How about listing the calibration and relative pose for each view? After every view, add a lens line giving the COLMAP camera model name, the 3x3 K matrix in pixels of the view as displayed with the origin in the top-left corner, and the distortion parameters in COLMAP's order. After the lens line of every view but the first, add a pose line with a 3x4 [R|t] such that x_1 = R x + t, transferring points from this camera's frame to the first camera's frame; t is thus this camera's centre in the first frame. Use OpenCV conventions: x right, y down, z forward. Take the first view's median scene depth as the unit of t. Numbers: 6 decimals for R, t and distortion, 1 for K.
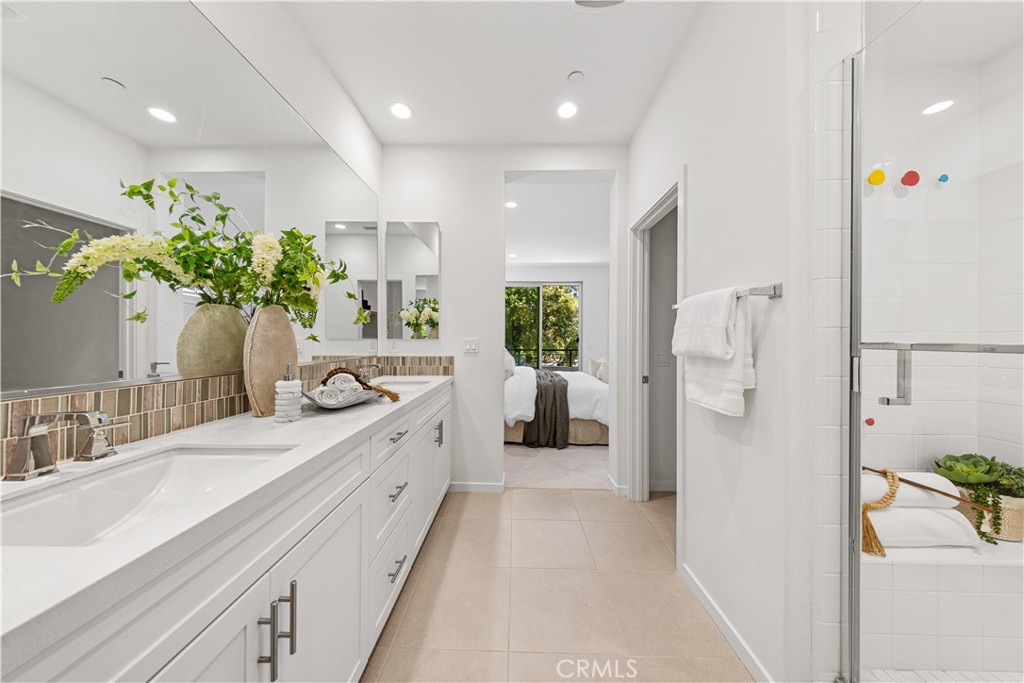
lens RADIAL K [[318.8, 0, 512.0], [0, 318.8, 341.5], [0, 0, 1]] dist [0.000203, 0.000017]
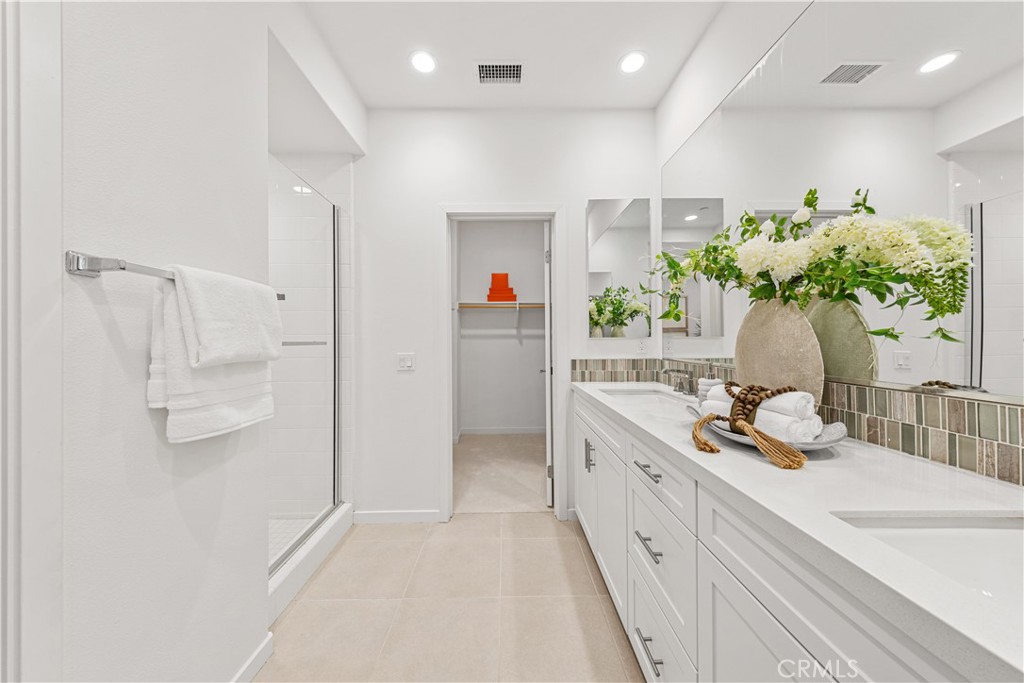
lens RADIAL K [[339.6, 0, 512.0], [0, 339.6, 341.5], [0, 0, 1]] dist [0.000102, 0.000037]
pose [[-0.999433, -0.006405, -0.033058, -0.012527], [-0.006226, 0.999965, -0.005506, 0.005992], [0.033092, -0.005297, -0.999438, 1.826127]]
